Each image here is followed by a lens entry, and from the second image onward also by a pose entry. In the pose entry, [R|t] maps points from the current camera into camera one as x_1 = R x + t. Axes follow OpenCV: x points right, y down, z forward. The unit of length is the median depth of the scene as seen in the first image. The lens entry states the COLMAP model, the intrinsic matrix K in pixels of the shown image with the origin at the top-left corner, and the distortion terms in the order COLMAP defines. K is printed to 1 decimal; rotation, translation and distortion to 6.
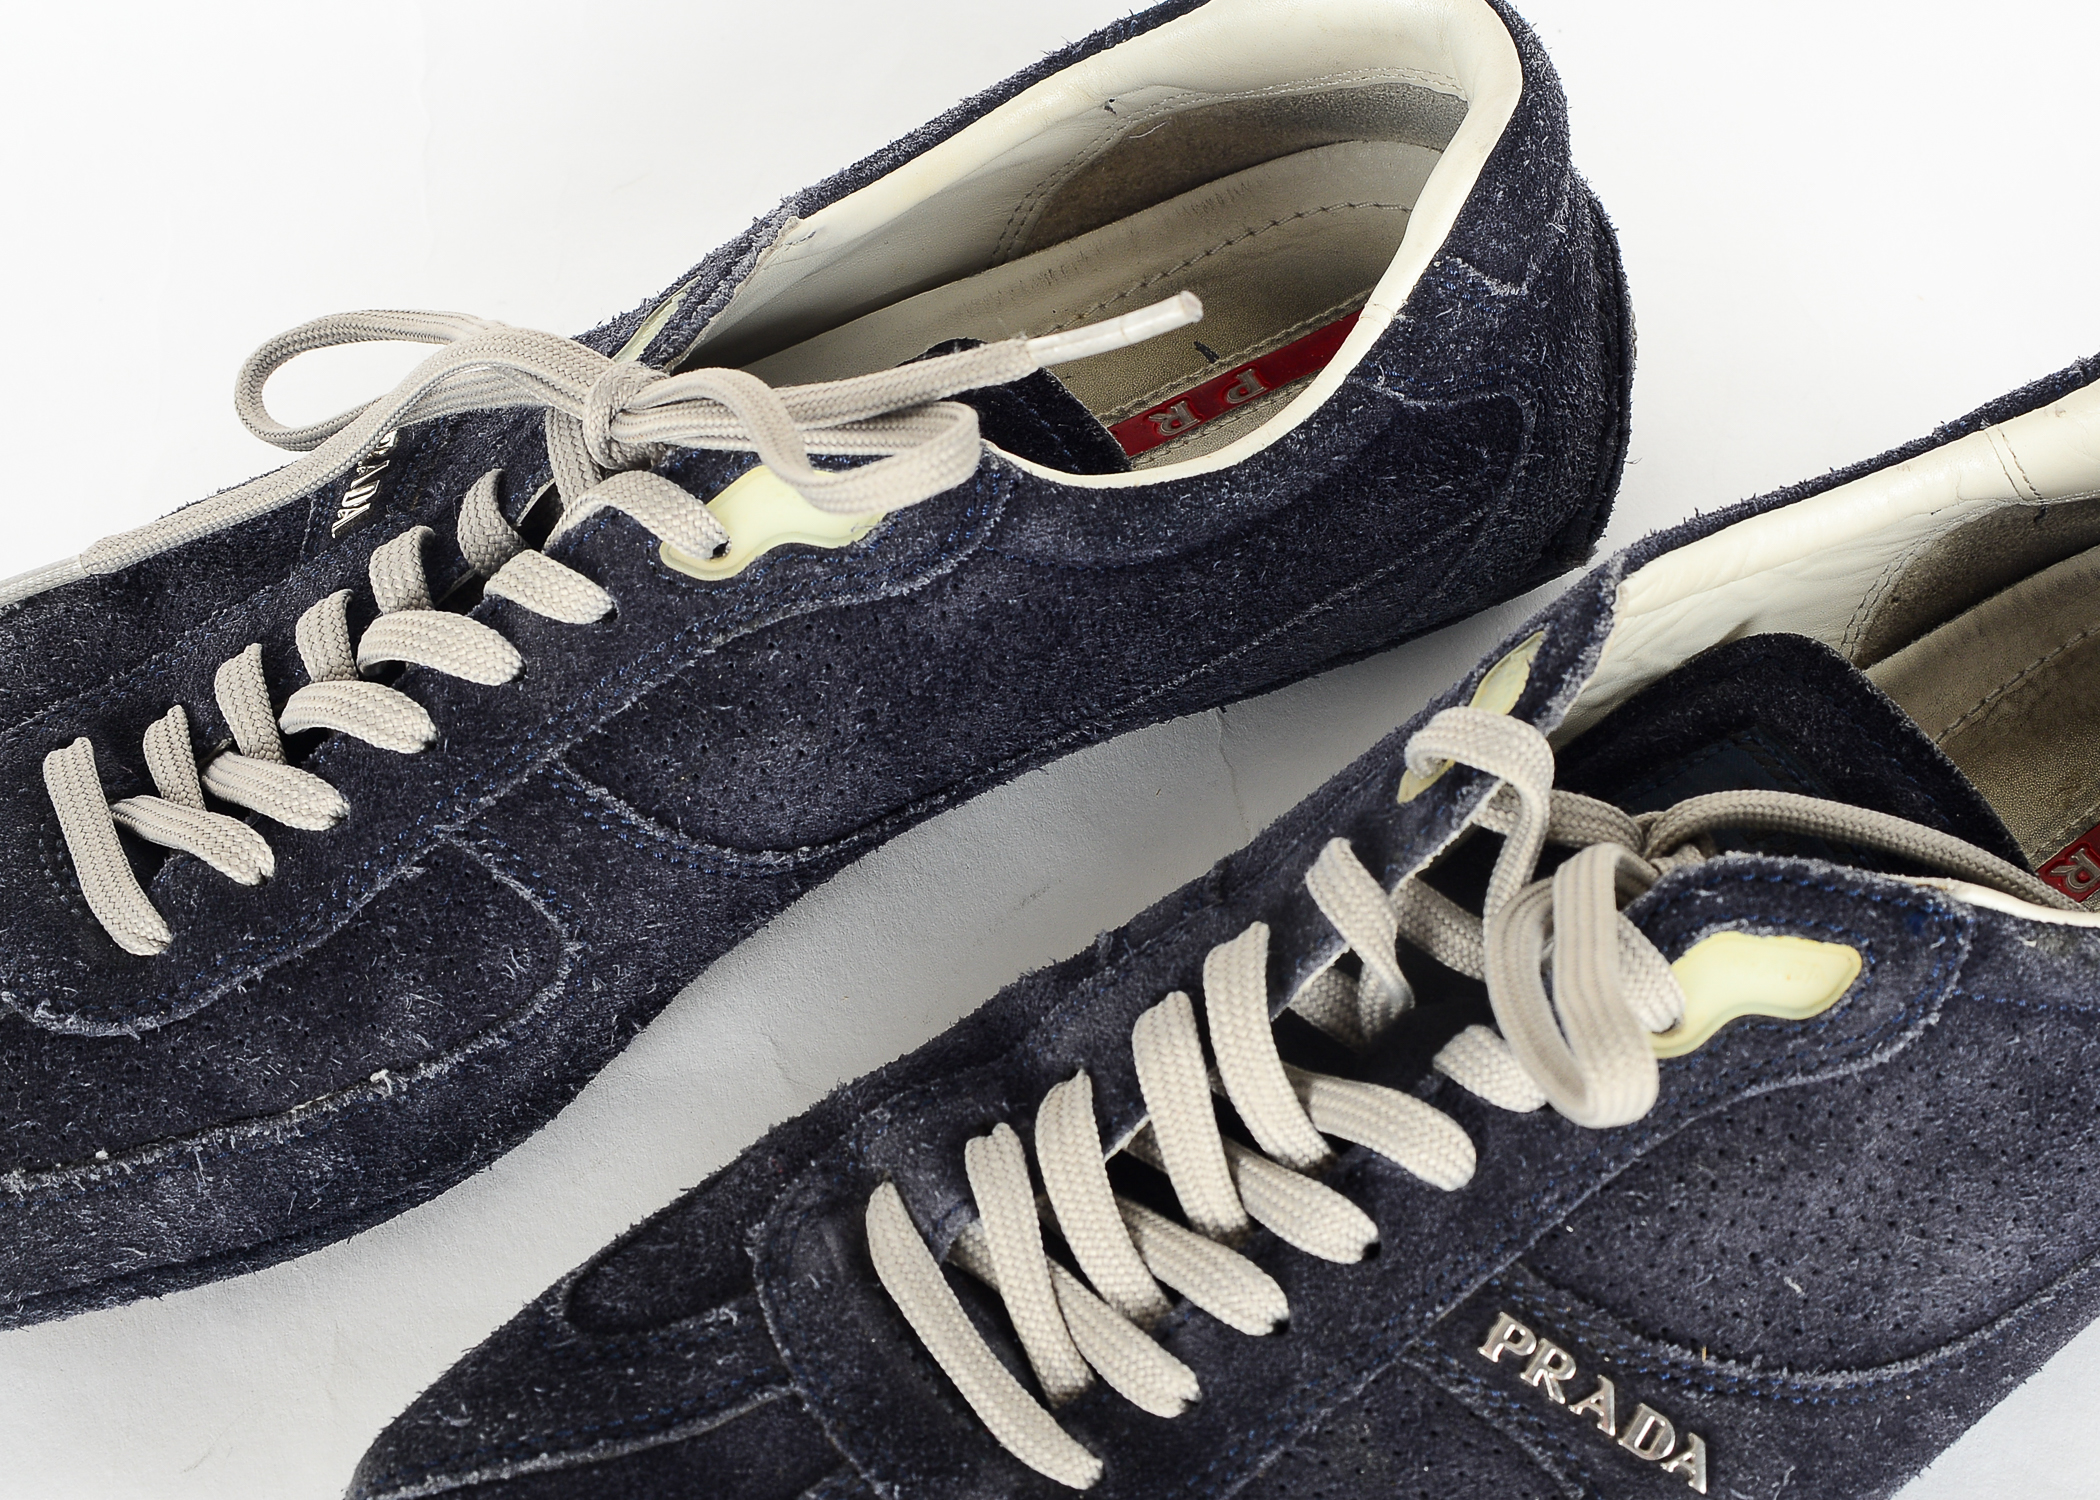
lens RADIAL K [[4341.4, 0, 1050.0], [0, 4341.4, 750.0], [0, 0, 1]] dist [-0.053117, -0.175198]
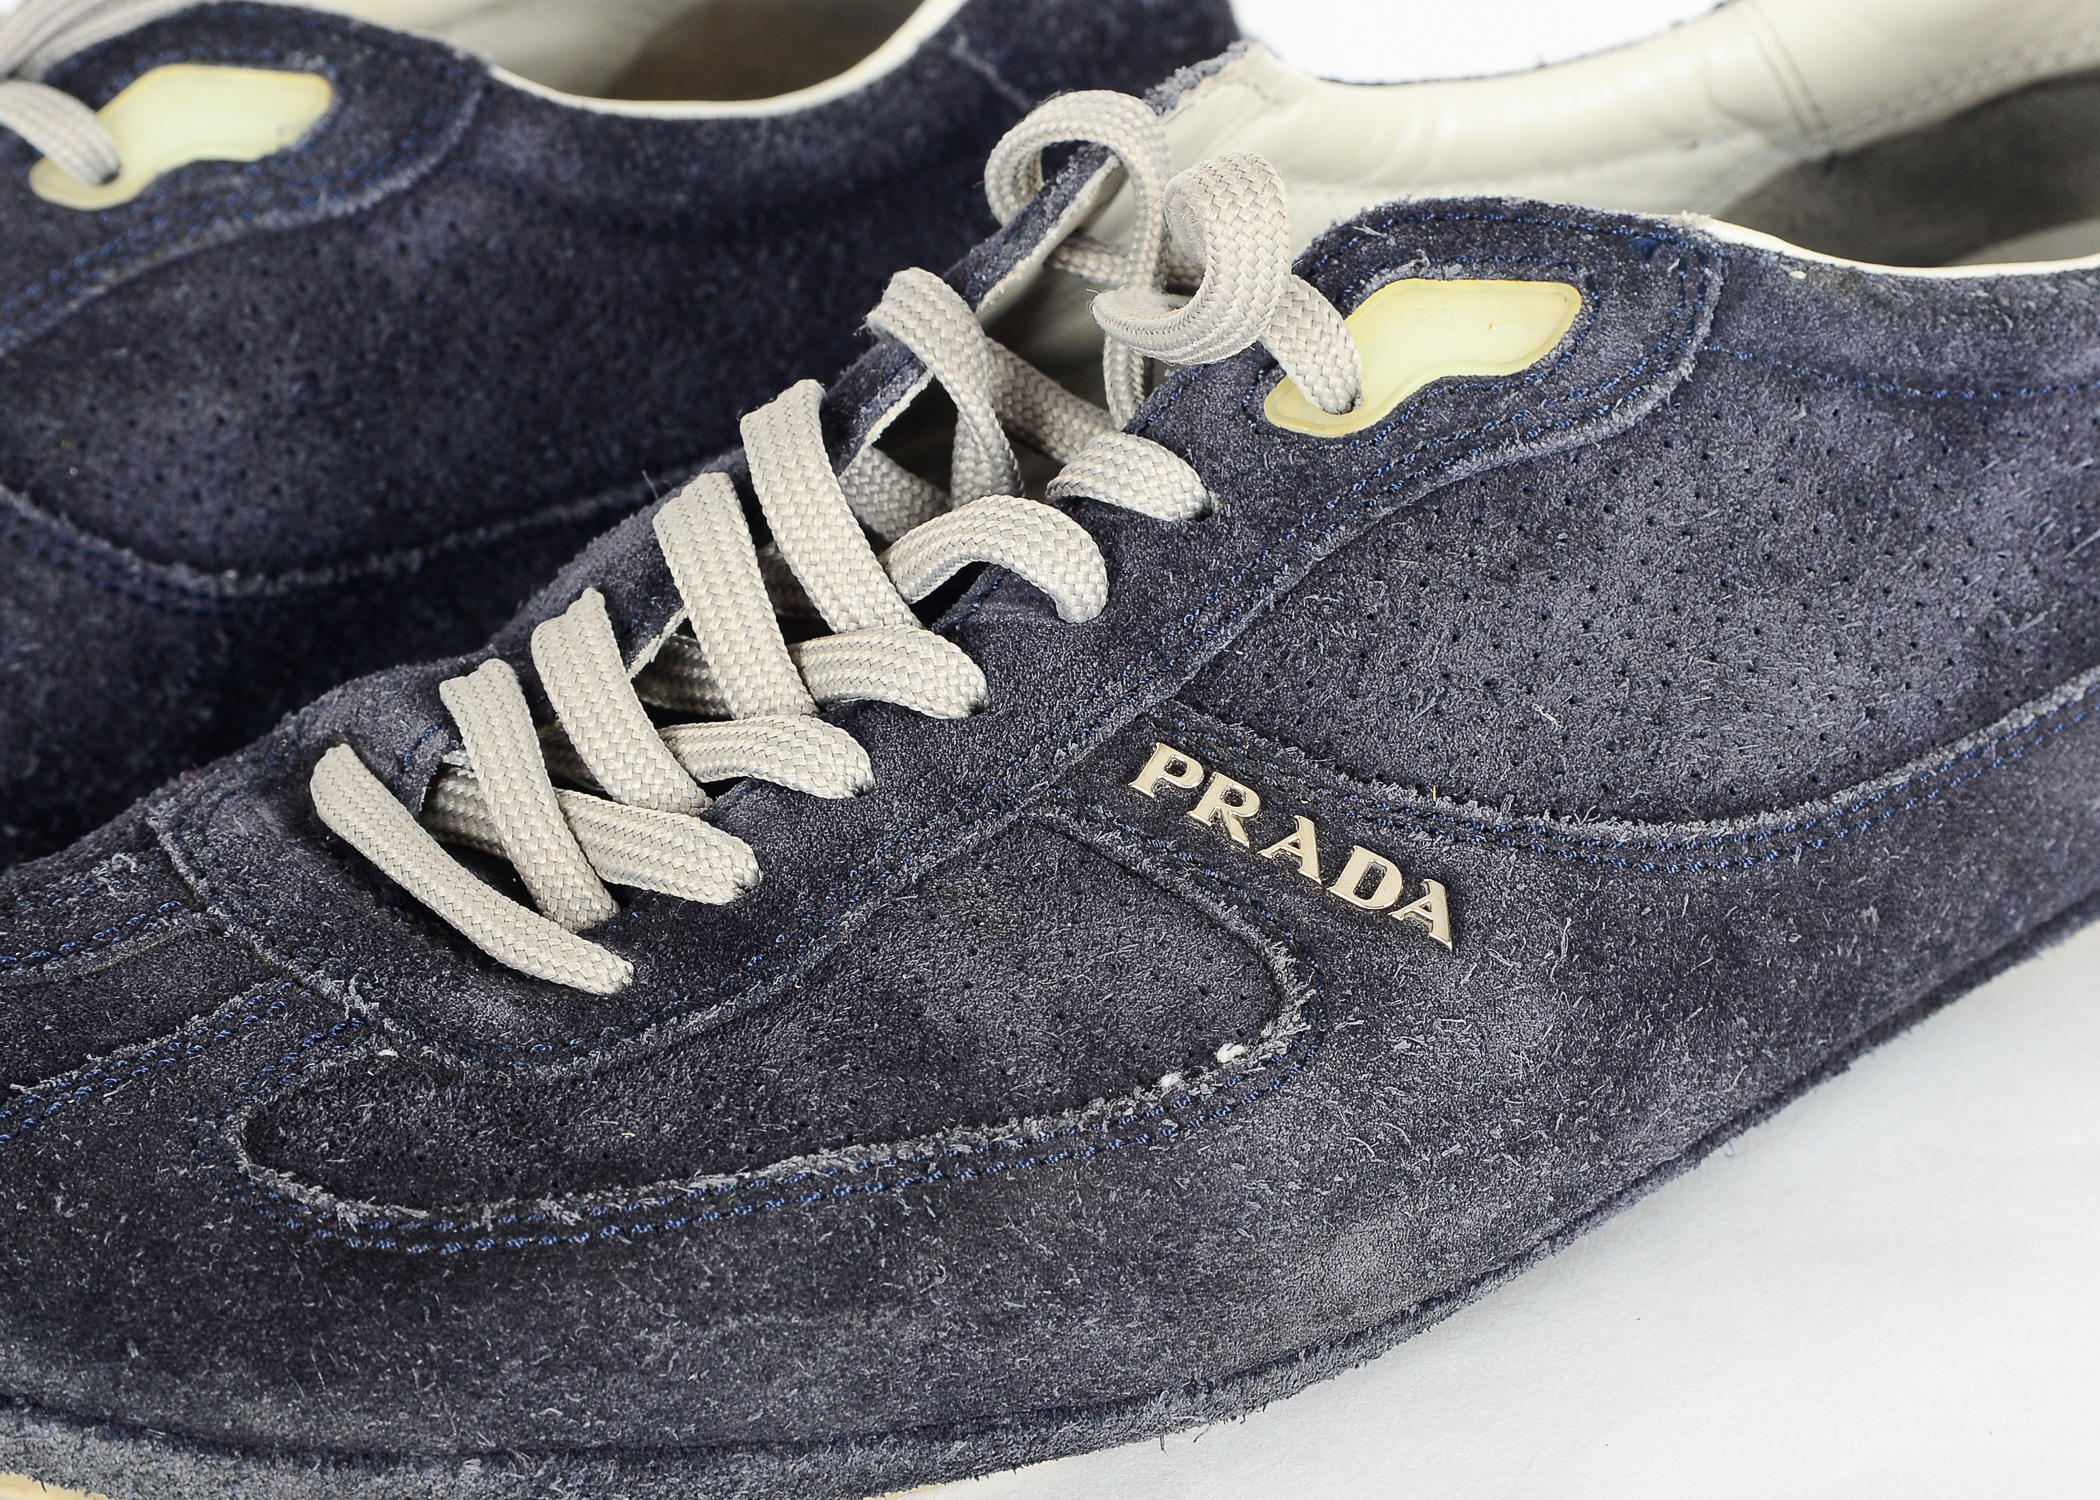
lens RADIAL K [[7310.0, 0, 1050.0], [0, 7310.0, 750.0], [0, 0, 1]] dist [-0.057427, -1.427290]
pose [[0.997296, -0.058979, 0.043838, 0.030260], [0.072451, 0.888926, -0.452285, 0.694884], [-0.012293, 0.454238, 0.890795, -0.123274]]
